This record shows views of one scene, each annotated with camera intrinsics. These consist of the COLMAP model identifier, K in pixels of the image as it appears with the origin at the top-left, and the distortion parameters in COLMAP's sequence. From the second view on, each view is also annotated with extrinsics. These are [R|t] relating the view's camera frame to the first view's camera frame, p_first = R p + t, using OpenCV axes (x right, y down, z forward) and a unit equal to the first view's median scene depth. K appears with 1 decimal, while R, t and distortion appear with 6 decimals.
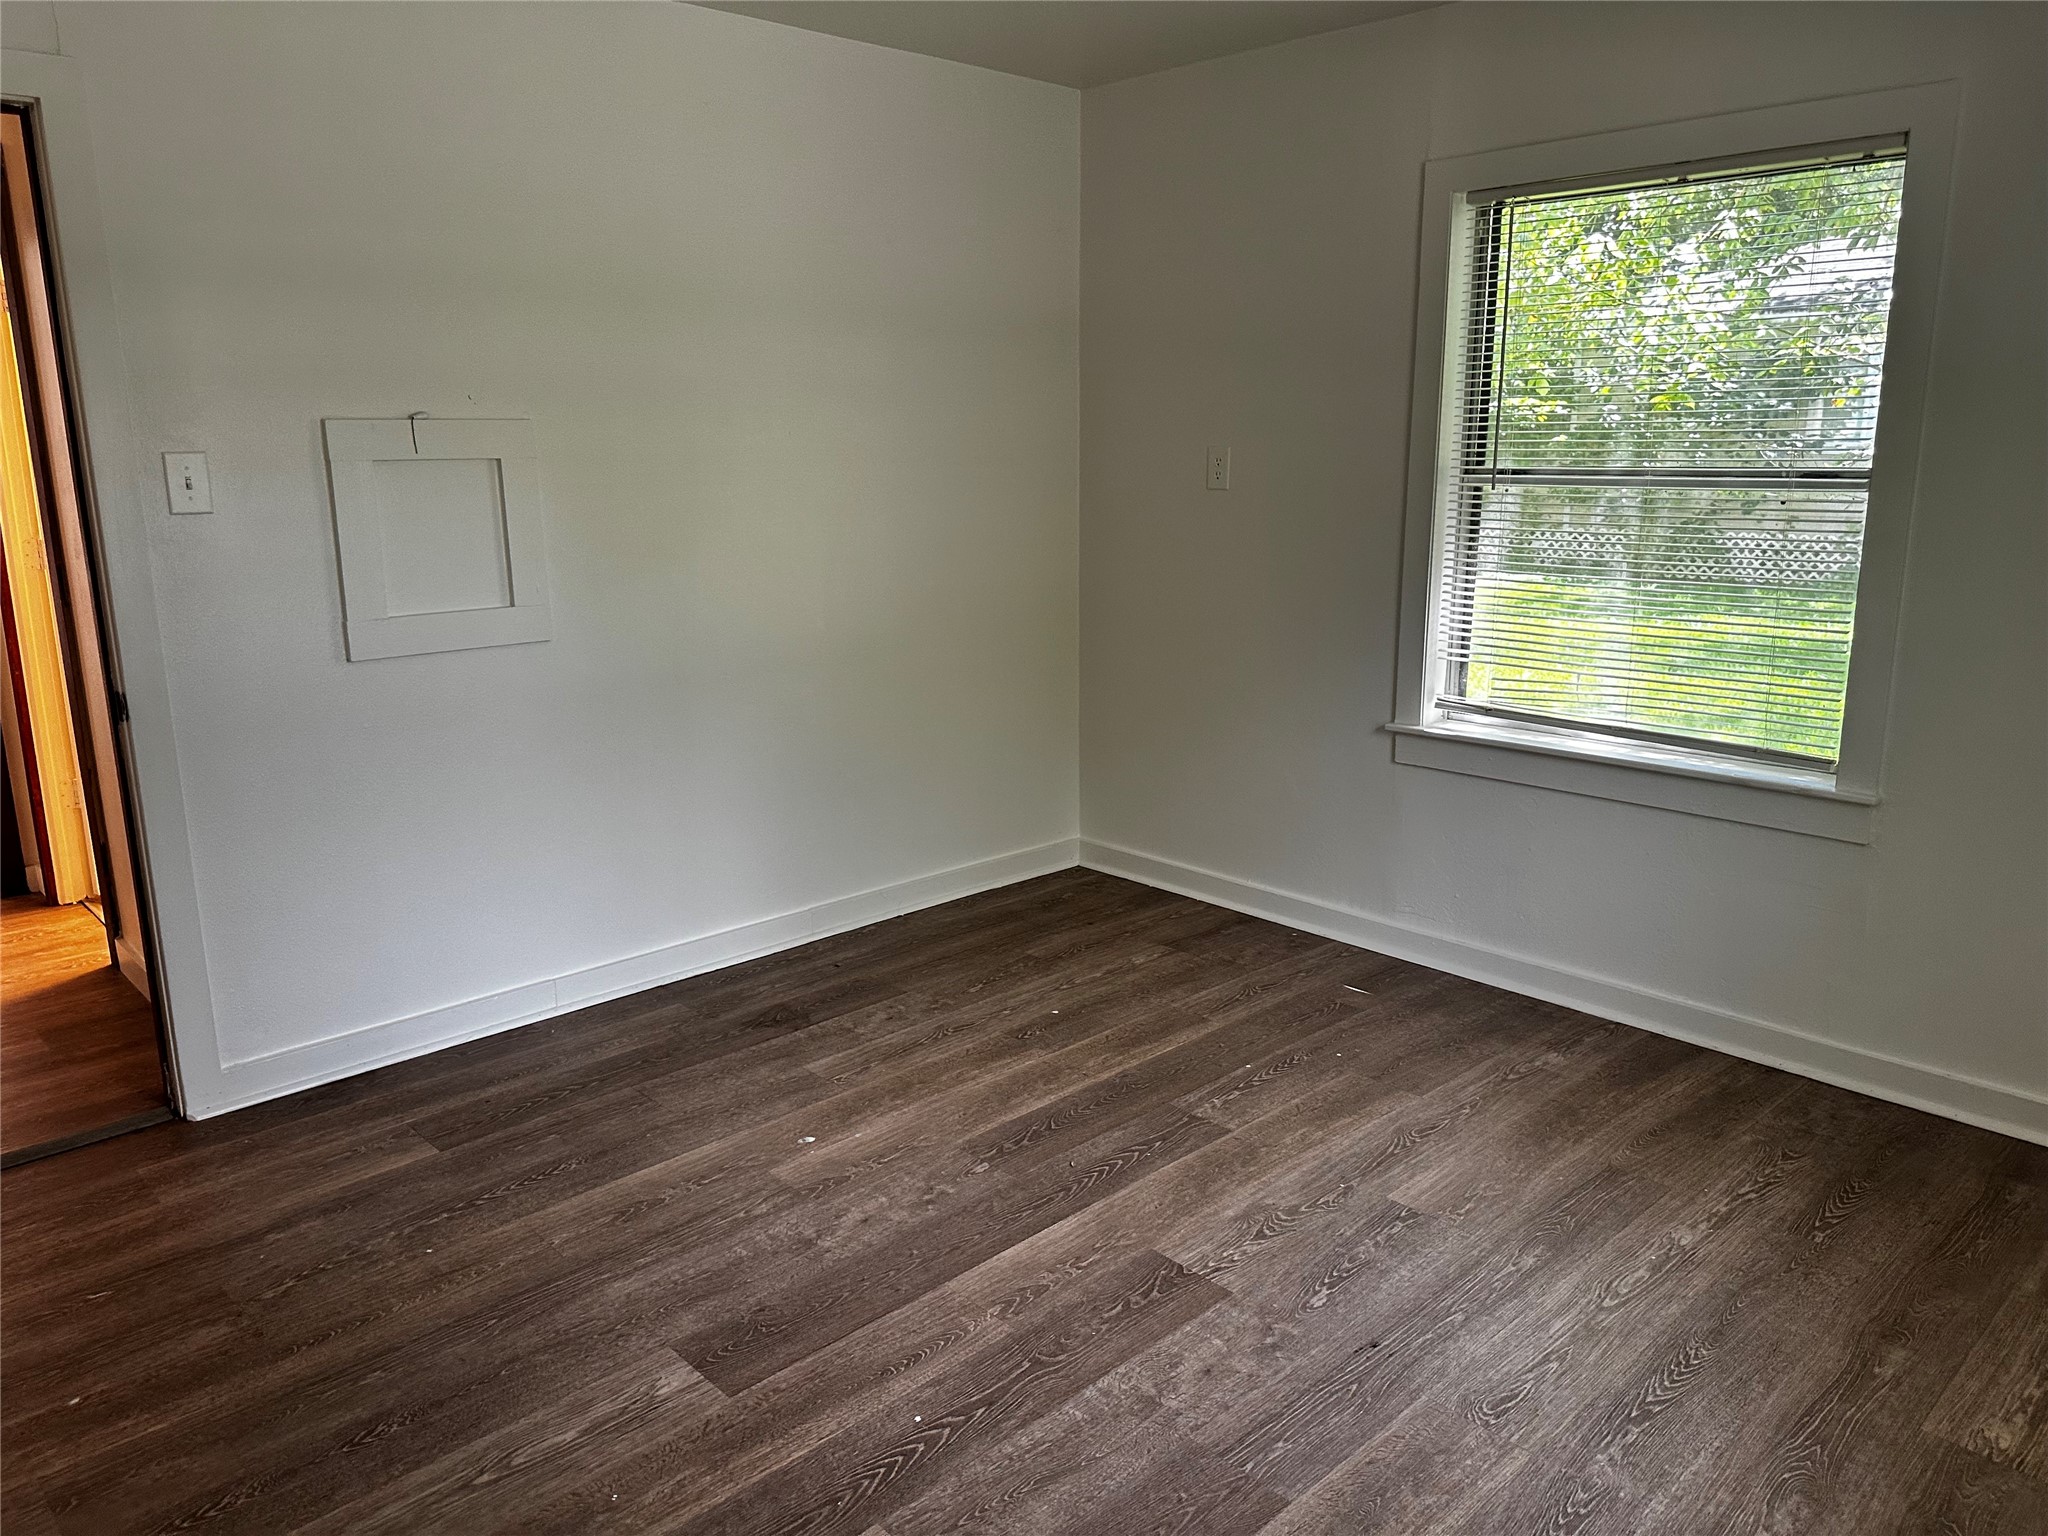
lens RADIAL K [[1452.4, 0, 1024.8], [0, 1452.4, 765.8], [0, 0, 1]] dist [0.057221, -0.038233]
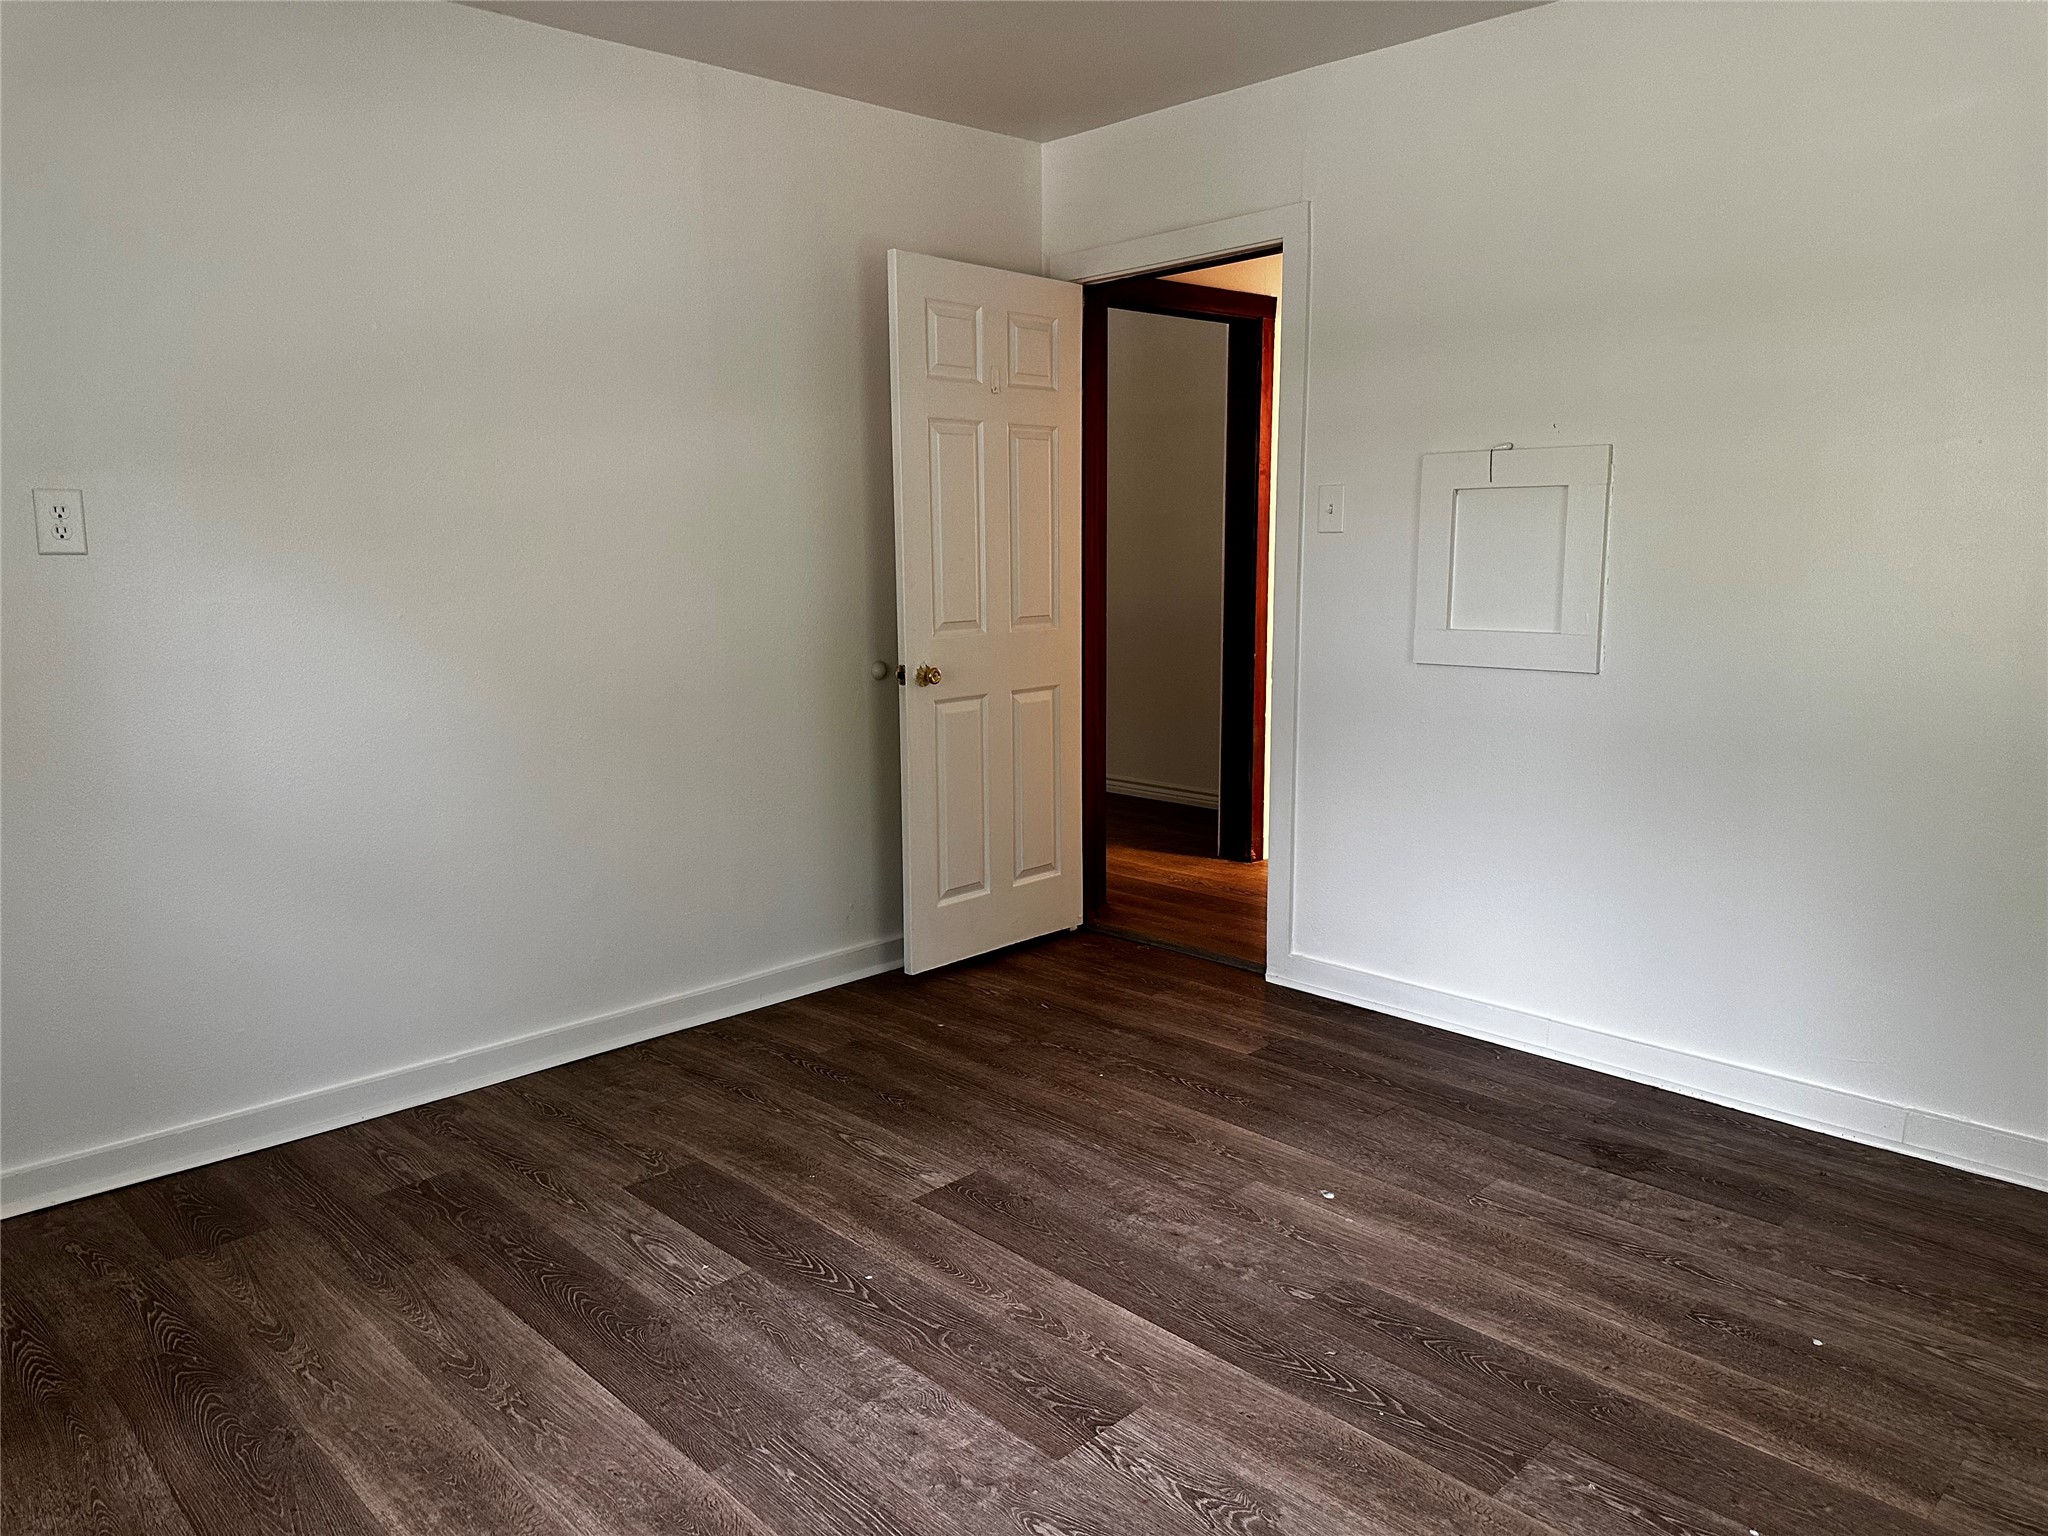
lens RADIAL K [[1452.4, 0, 1023.9], [0, 1452.4, 764.5], [0, 0, 1]] dist [0.057221, -0.038233]
pose [[0.014663, 0.176750, -0.984147, 0.756978], [-0.215416, 0.961698, 0.169508, -0.134301], [0.976412, 0.209515, 0.052176, 0.722773]]
